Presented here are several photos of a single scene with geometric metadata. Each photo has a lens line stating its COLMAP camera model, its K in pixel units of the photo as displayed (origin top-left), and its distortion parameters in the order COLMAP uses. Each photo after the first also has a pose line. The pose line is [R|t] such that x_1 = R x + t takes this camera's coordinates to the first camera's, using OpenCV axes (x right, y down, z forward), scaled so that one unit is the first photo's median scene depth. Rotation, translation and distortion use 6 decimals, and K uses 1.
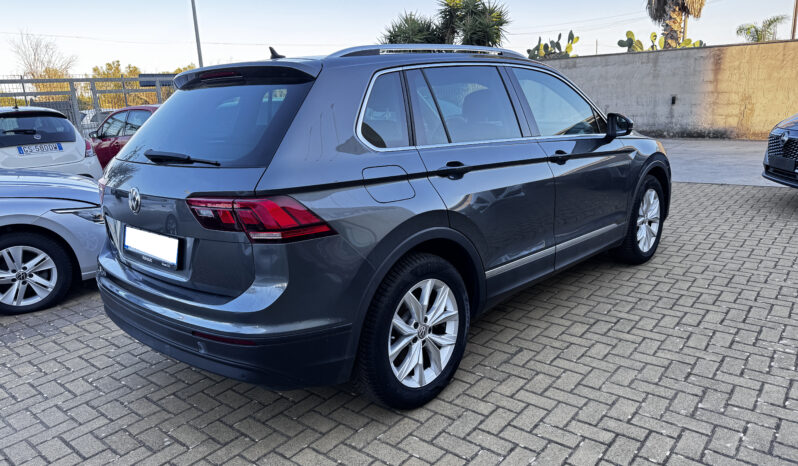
lens RADIAL K [[560.8, 0, 401.9], [0, 560.8, 243.0], [0, 0, 1]] dist [0.001398, 0.000156]
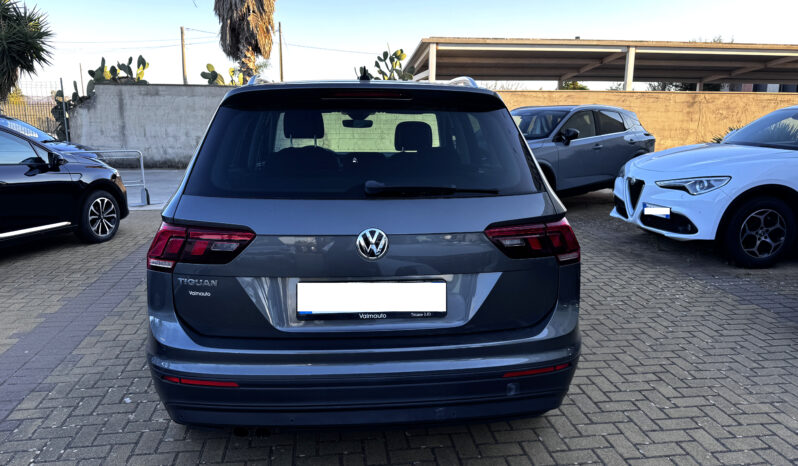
lens RADIAL K [[593.8, 0, 389.0], [0, 593.8, 234.6], [0, 0, 1]] dist [0.047724, -0.077715]
pose [[0.681127, -0.093682, 0.726147, -0.191169], [0.149548, 0.988673, -0.012725, -0.013378], [-0.716729, 0.117262, 0.687422, 0.070998]]
